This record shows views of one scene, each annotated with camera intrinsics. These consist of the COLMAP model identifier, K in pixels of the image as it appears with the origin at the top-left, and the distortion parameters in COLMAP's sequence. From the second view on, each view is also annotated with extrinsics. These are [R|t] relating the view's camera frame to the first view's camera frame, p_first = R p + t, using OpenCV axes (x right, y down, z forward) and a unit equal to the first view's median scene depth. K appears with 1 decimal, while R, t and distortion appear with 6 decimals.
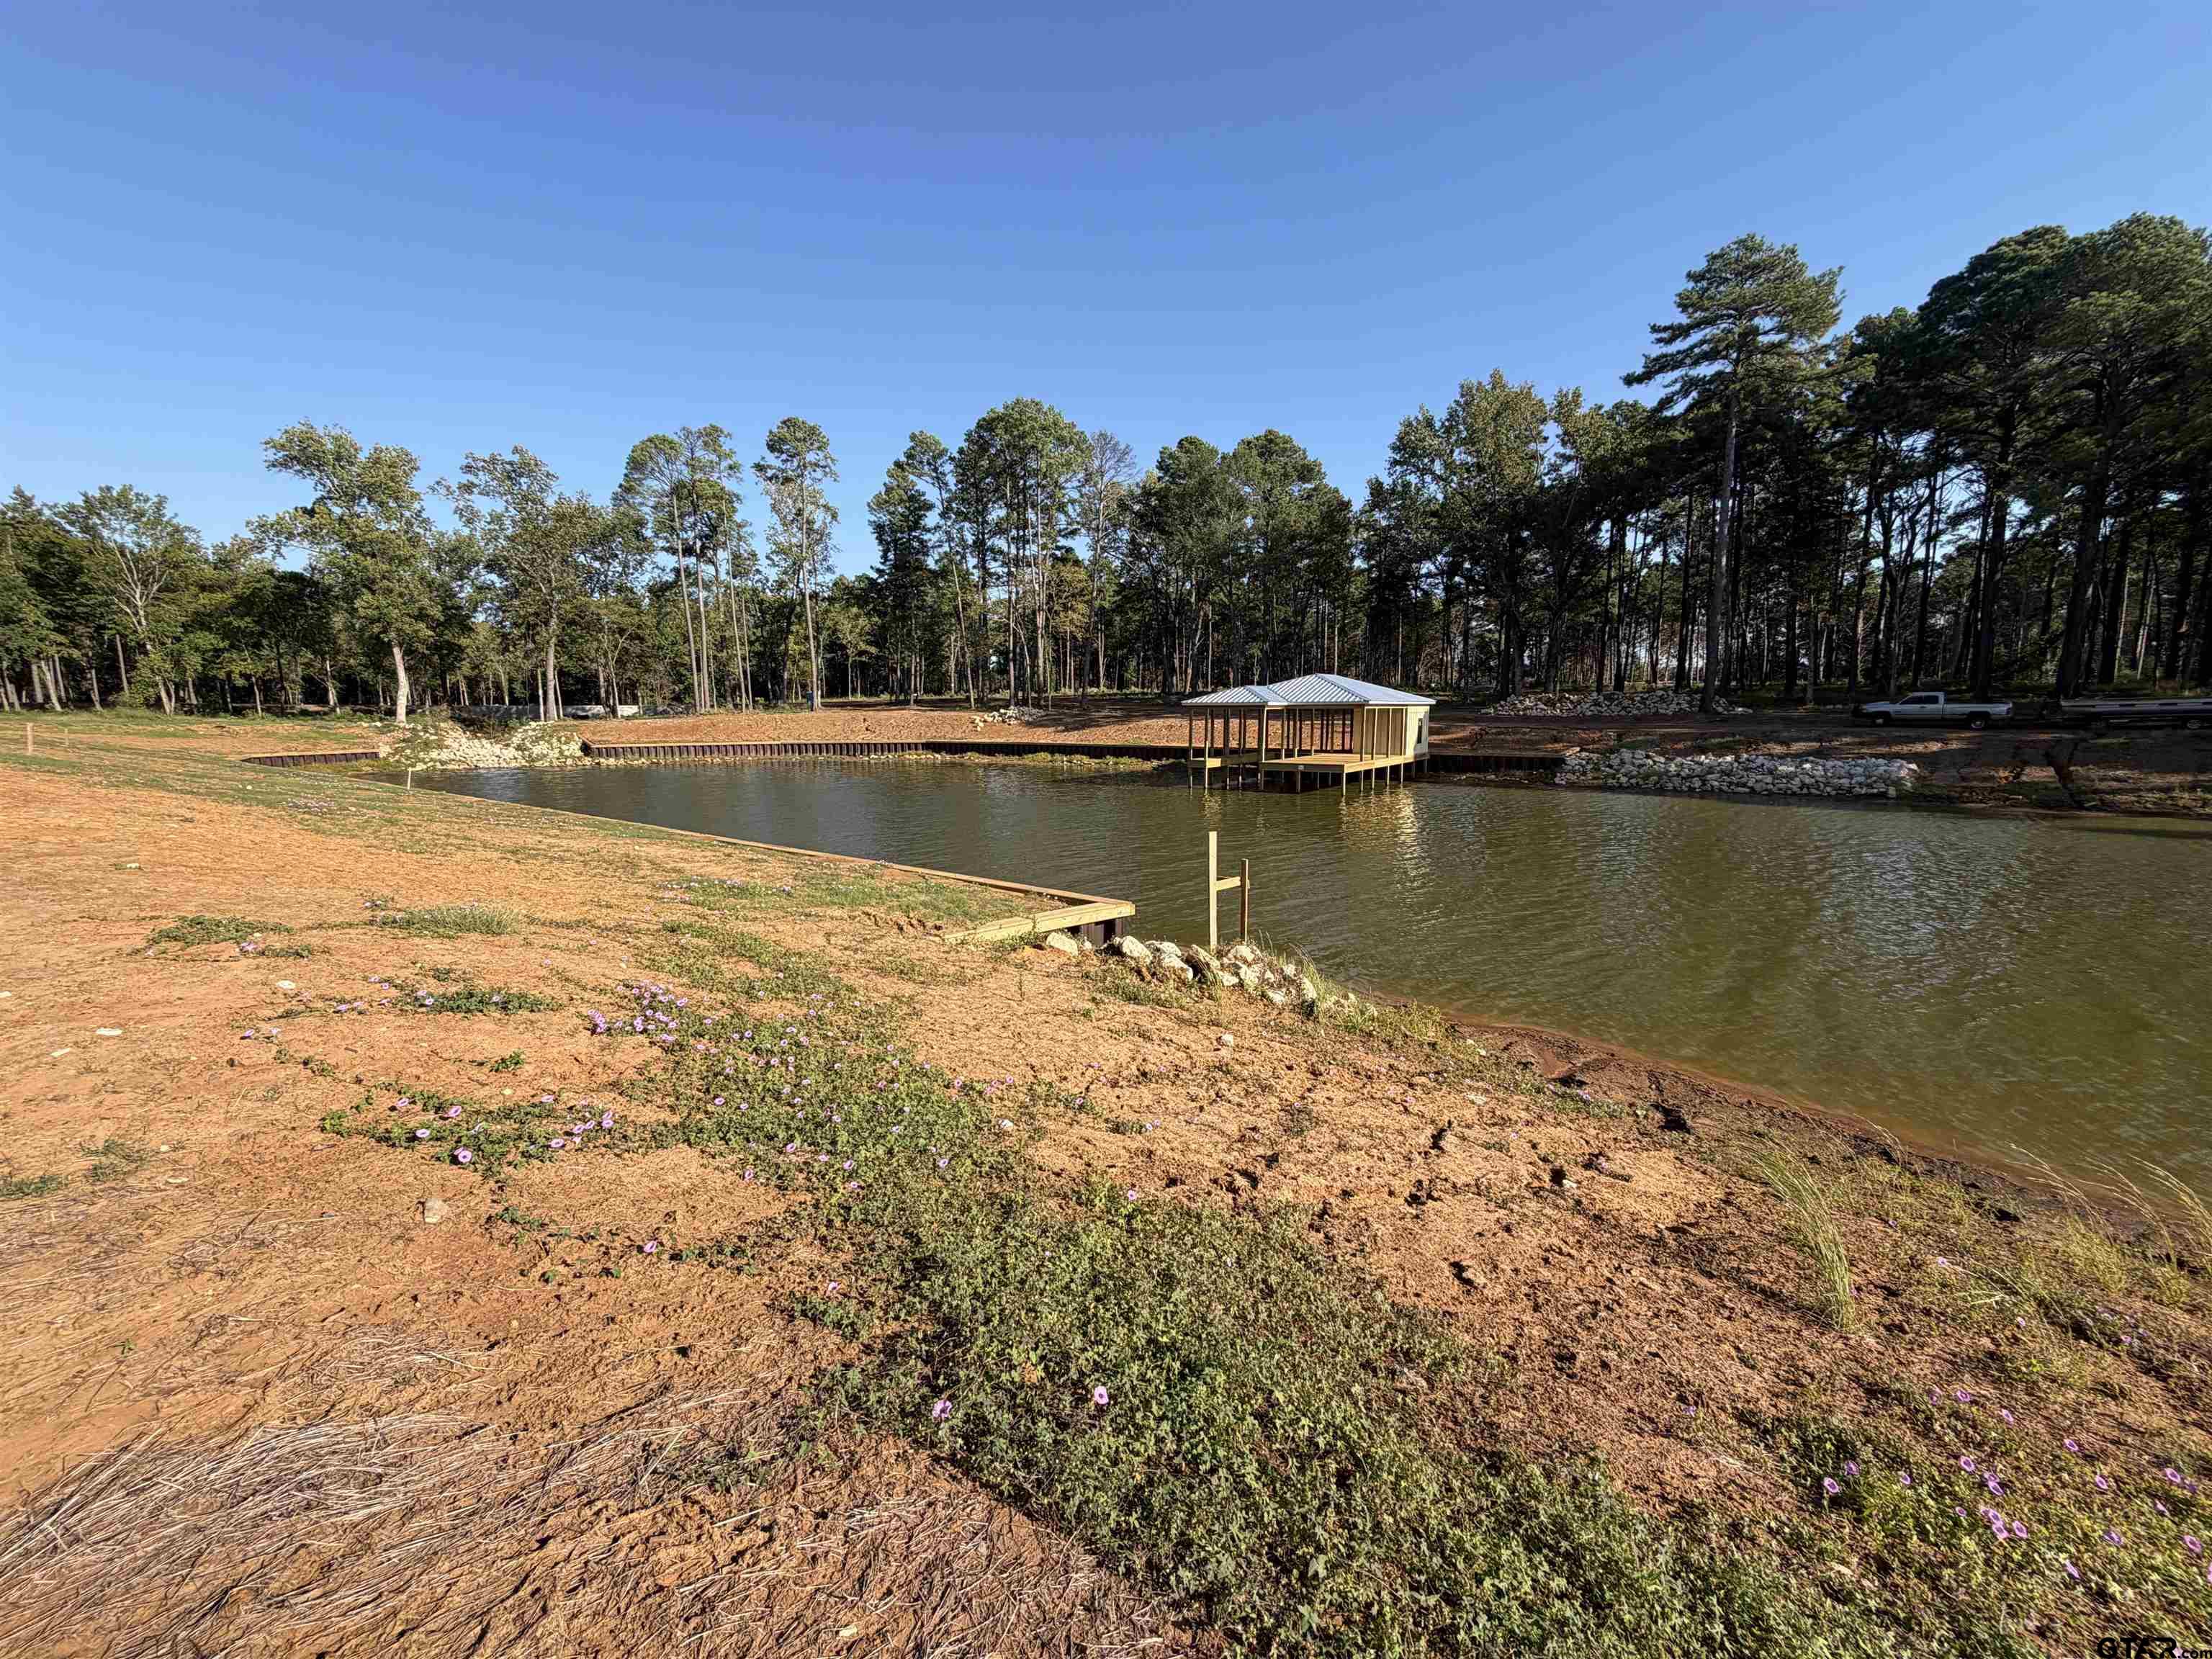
lens RADIAL K [[894.2, 0, 1110.6], [0, 894.2, 821.3], [0, 0, 1]] dist [-0.000809, 0.000044]
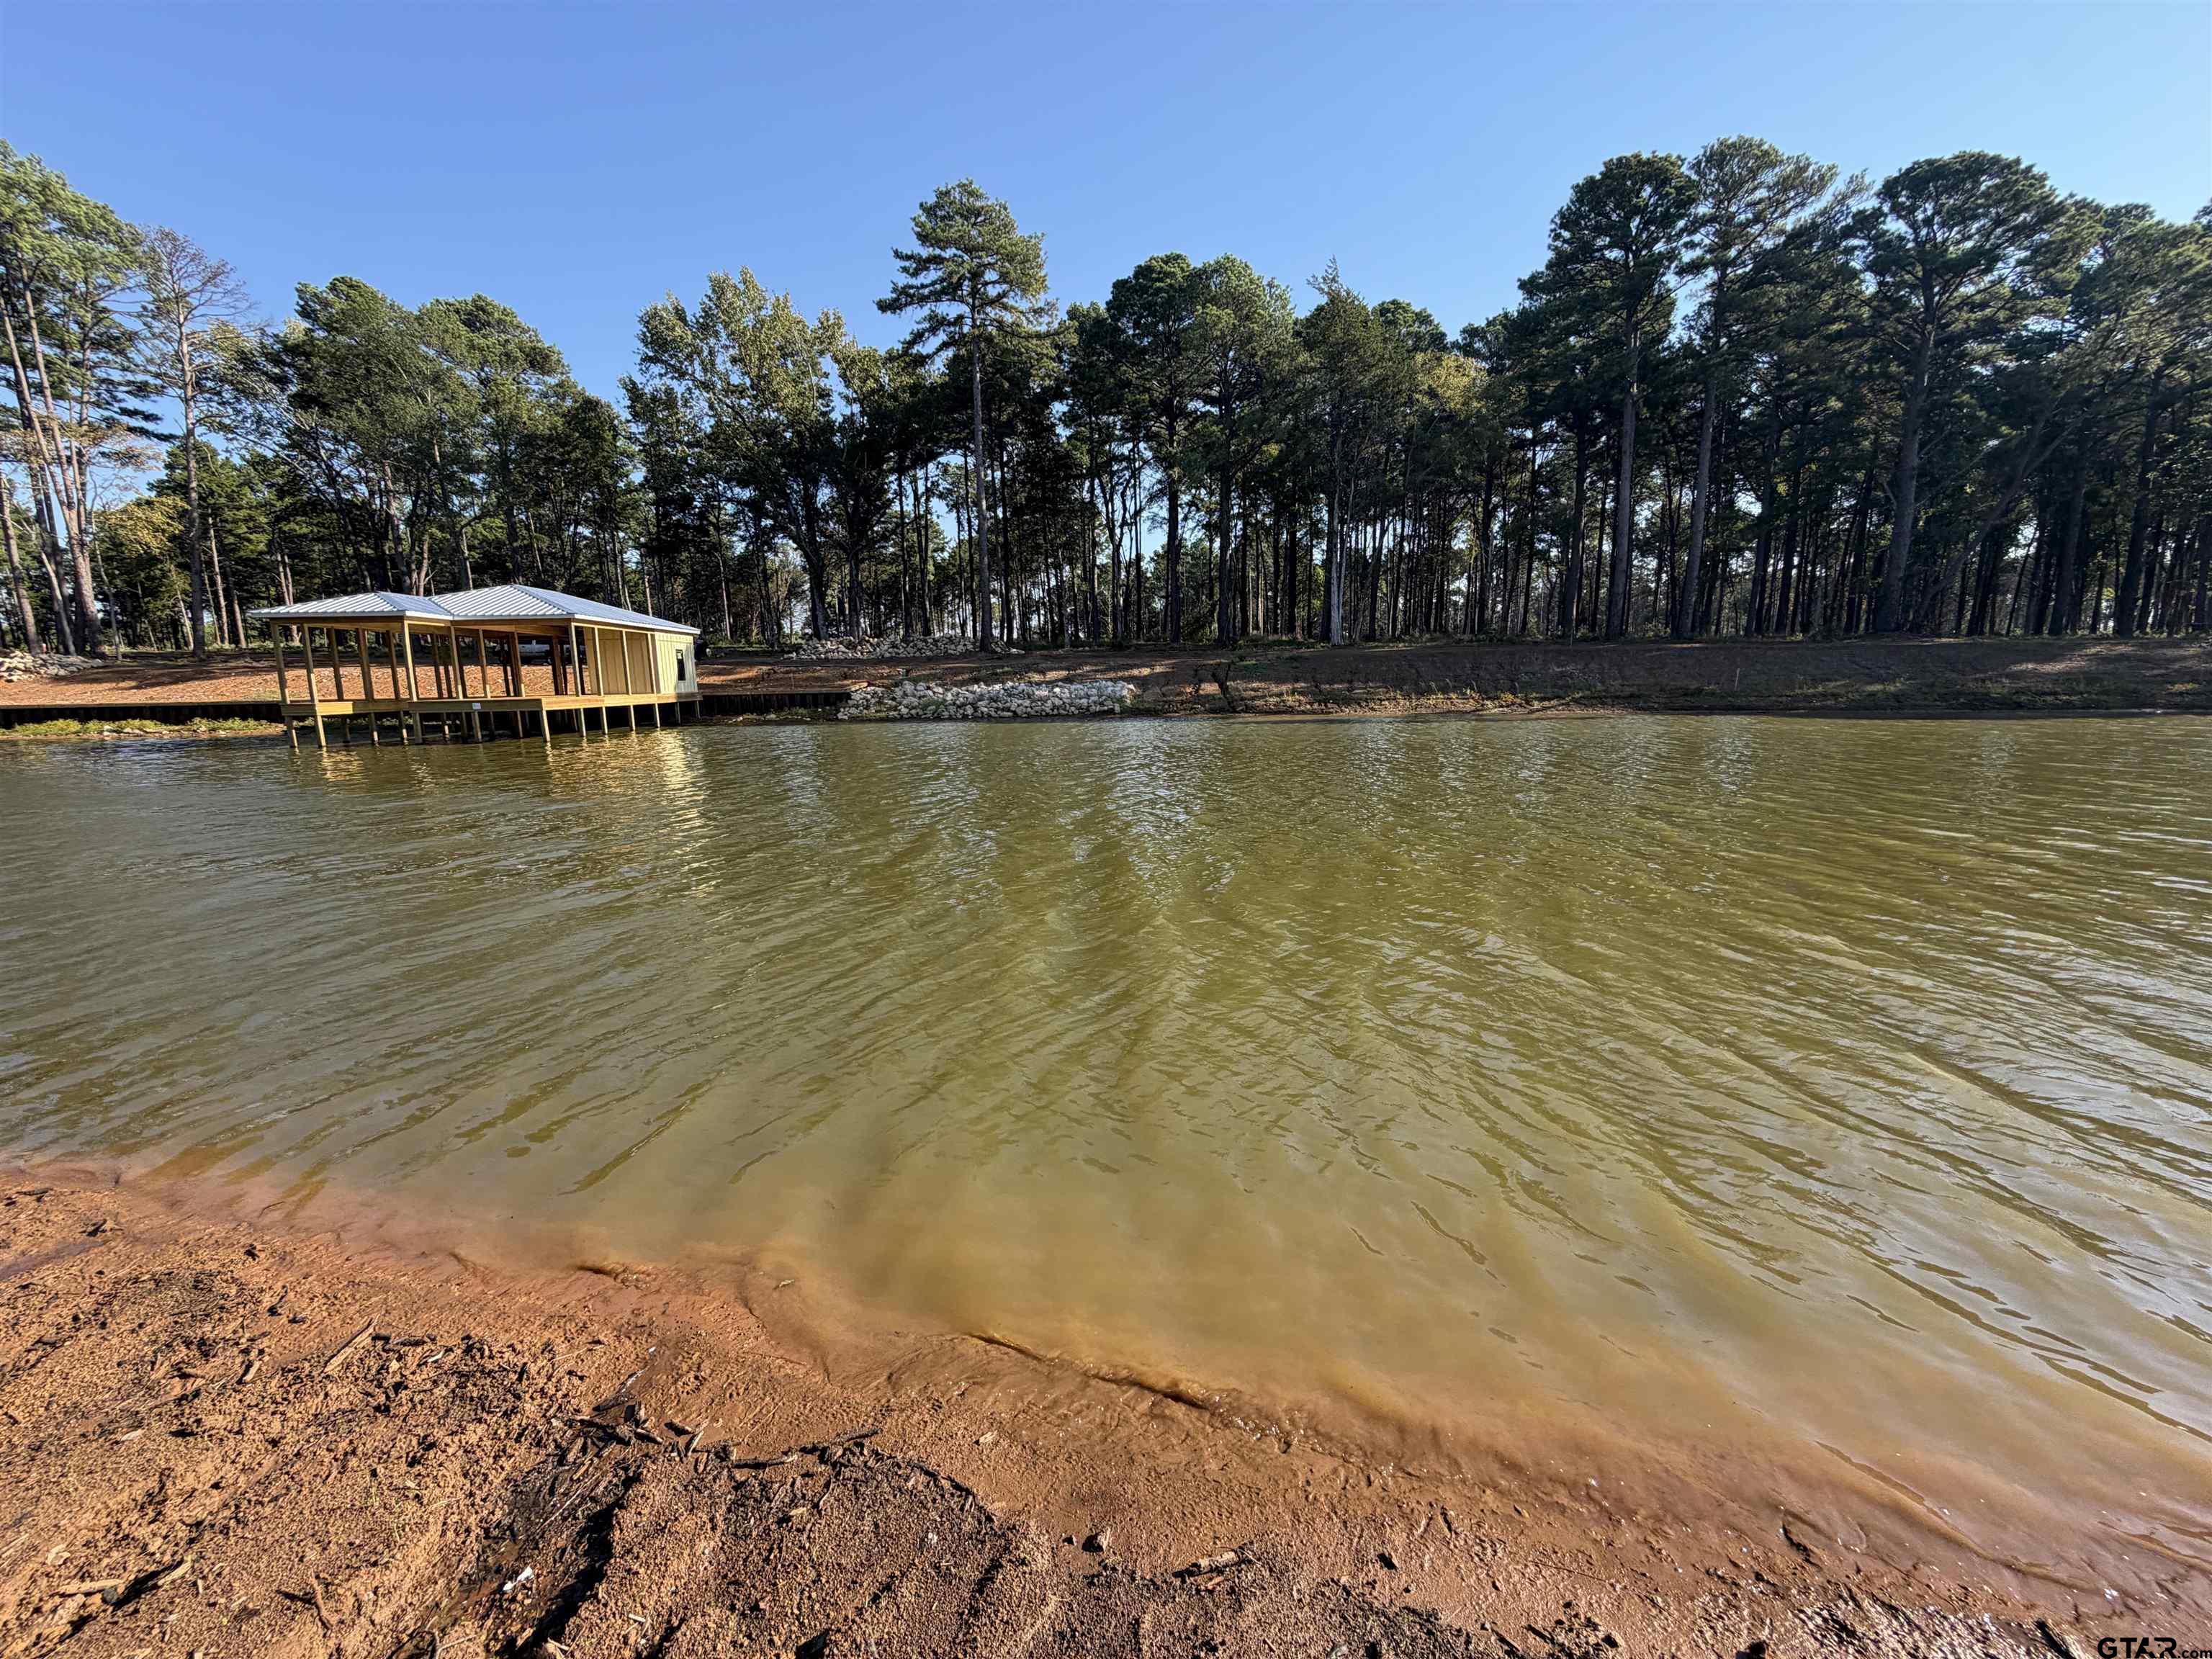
lens RADIAL K [[894.2, 0, 1110.6], [0, 894.2, 821.3], [0, 0, 1]] dist [-0.000809, 0.000044]
pose [[0.770121, -0.117166, 0.627045, 0.104285], [0.092600, 0.993109, 0.071837, 0.017074], [-0.631140, 0.002741, 0.775664, 0.097966]]
